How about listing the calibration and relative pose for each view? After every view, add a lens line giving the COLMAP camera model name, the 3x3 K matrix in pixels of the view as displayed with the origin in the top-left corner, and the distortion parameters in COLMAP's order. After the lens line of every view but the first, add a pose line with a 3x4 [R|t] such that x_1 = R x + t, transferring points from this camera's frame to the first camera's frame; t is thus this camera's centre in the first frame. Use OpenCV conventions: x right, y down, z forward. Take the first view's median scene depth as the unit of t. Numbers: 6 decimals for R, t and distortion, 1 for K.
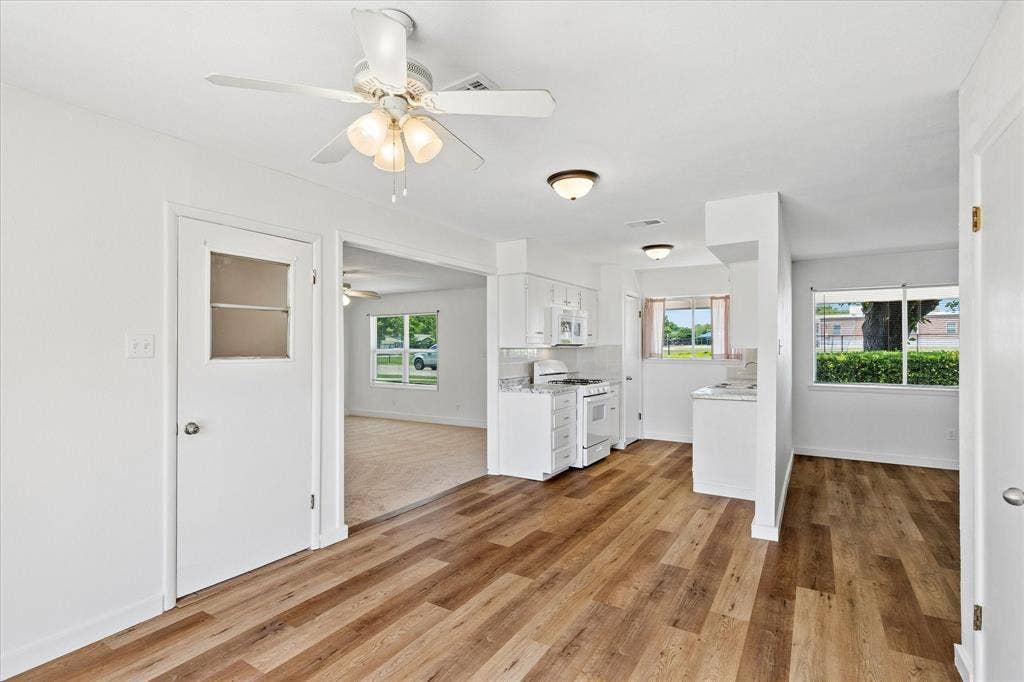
lens RADIAL K [[493.2, 0, 503.8], [0, 493.2, 346.7], [0, 0, 1]] dist [-0.002352, 0.000218]
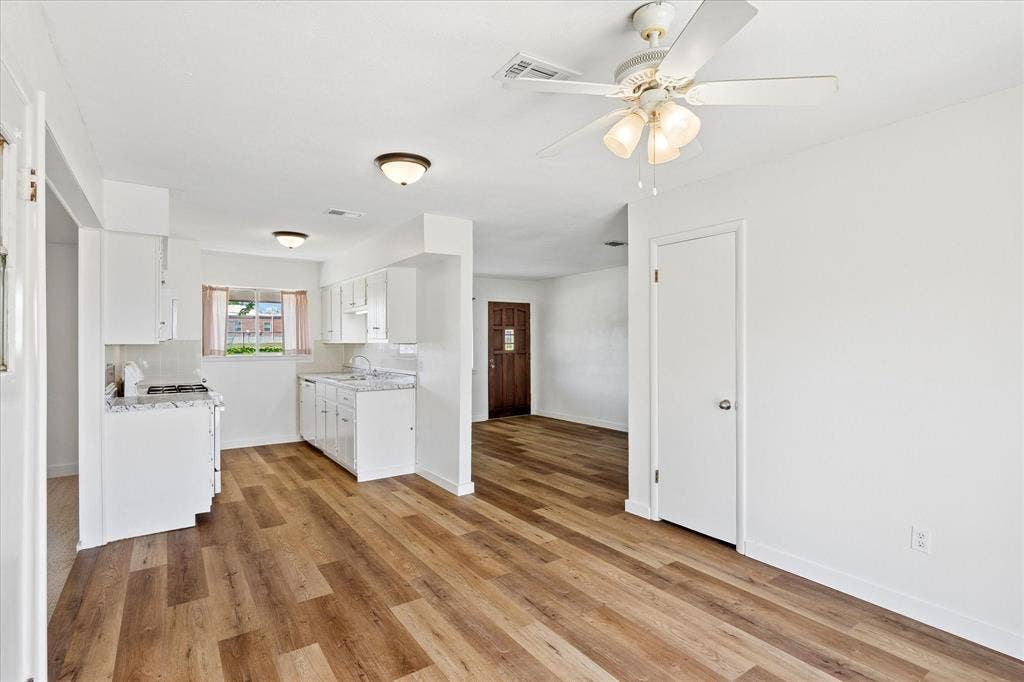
lens RADIAL K [[493.2, 0, 504.6], [0, 493.2, 337.1], [0, 0, 1]] dist [-0.002352, 0.000218]
pose [[0.392537, 0.007093, 0.919709, -0.597795], [0.004273, 0.999945, -0.009536, 0.002522], [-0.919726, 0.007673, 0.392485, 0.417834]]
